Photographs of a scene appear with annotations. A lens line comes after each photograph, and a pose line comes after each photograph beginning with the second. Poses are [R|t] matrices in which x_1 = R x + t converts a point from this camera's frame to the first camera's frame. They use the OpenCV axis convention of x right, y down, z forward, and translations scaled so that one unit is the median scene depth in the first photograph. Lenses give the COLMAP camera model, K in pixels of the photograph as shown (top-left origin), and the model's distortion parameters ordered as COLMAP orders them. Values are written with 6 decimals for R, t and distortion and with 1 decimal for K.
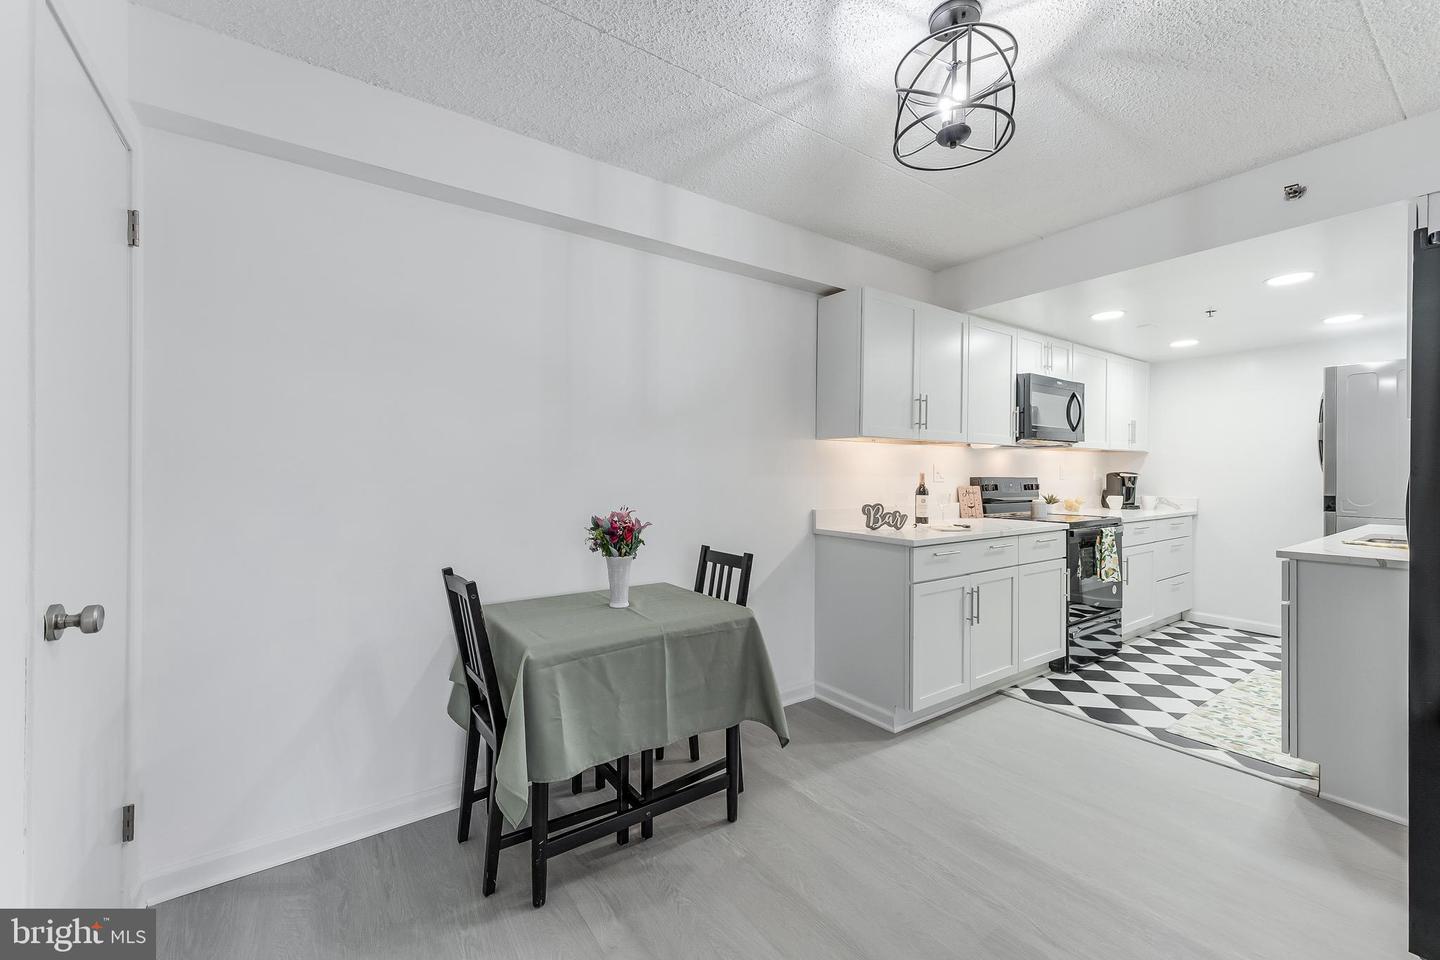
lens RADIAL K [[573.4, 0, 722.0], [0, 573.4, 476.2], [0, 0, 1]] dist [0.002687, 0.000113]
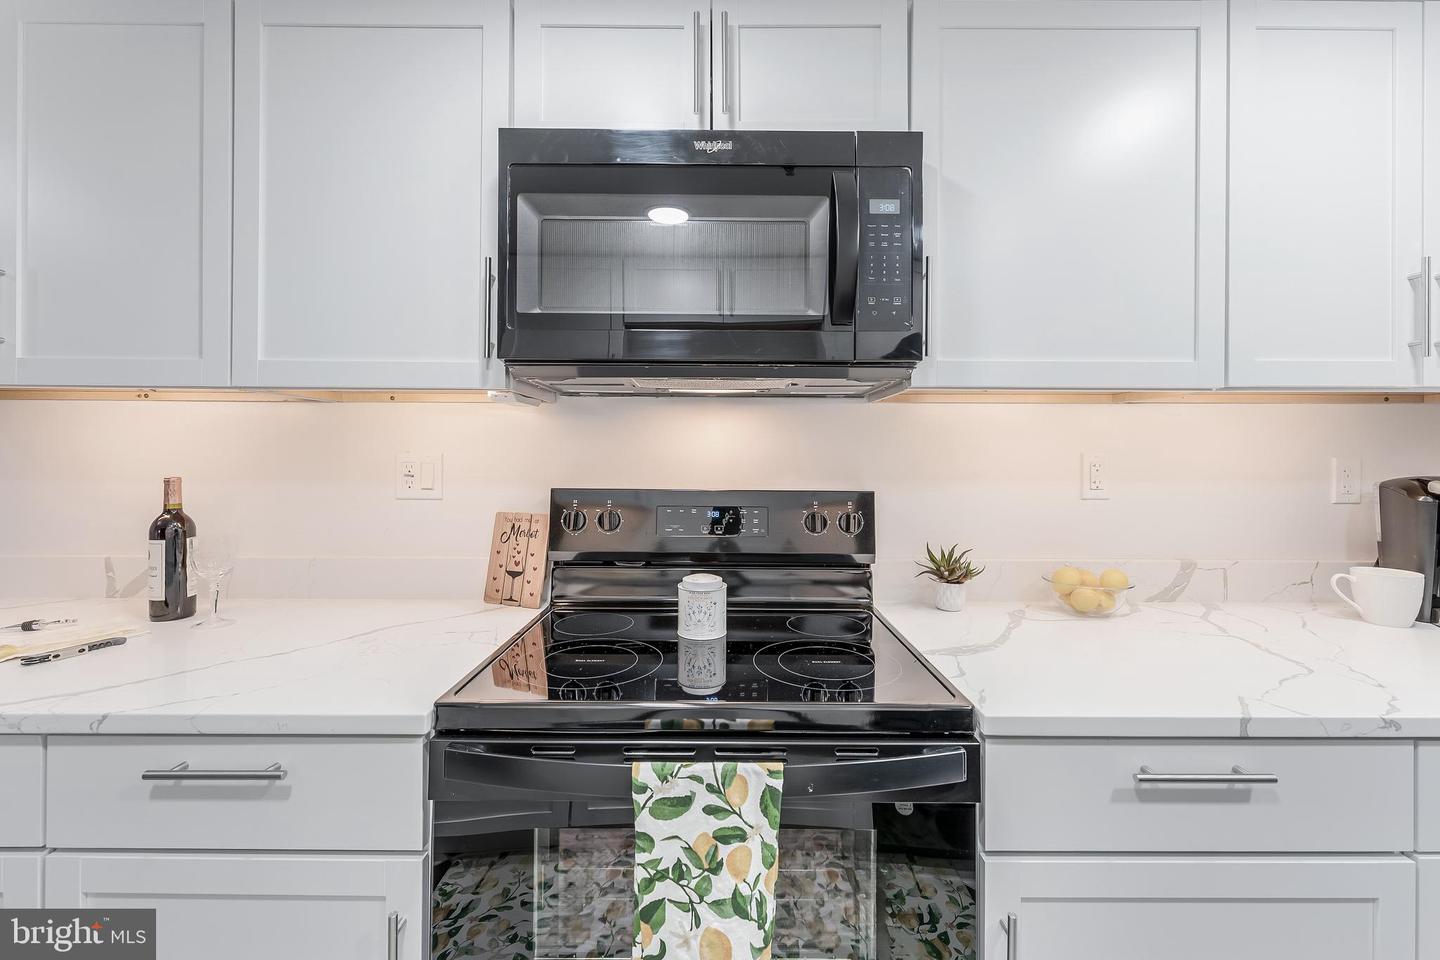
lens RADIAL K [[591.4, 0, 726.9], [0, 591.4, 450.1], [0, 0, 1]] dist [0.002075, -0.000038]
pose [[0.823346, -0.001675, -0.567537, 0.877043], [-0.005721, 0.999920, -0.011252, -0.021248], [0.567511, 0.012511, 0.823271, 0.910074]]
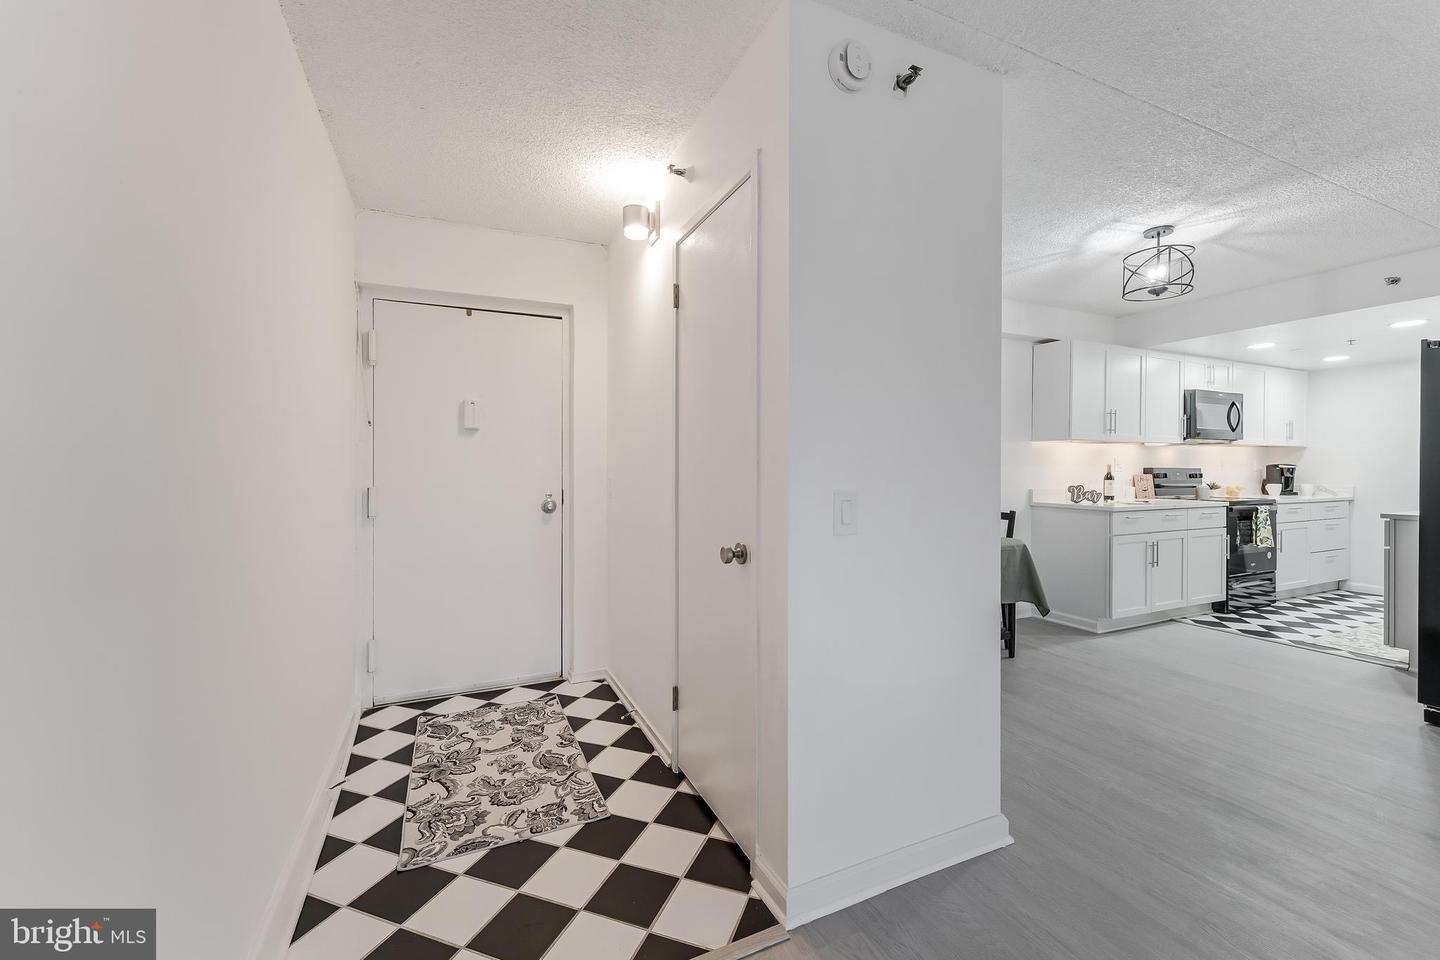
lens RADIAL K [[581.6, 0, 722.6], [0, 581.6, 469.8], [0, 0, 1]] dist [0.000260, -0.000244]
pose [[0.984140, 0.000443, -0.177393, -0.334000], [-0.000692, 0.999999, -0.001342, 0.010758], [0.177392, 0.001443, 0.984139, -0.574352]]
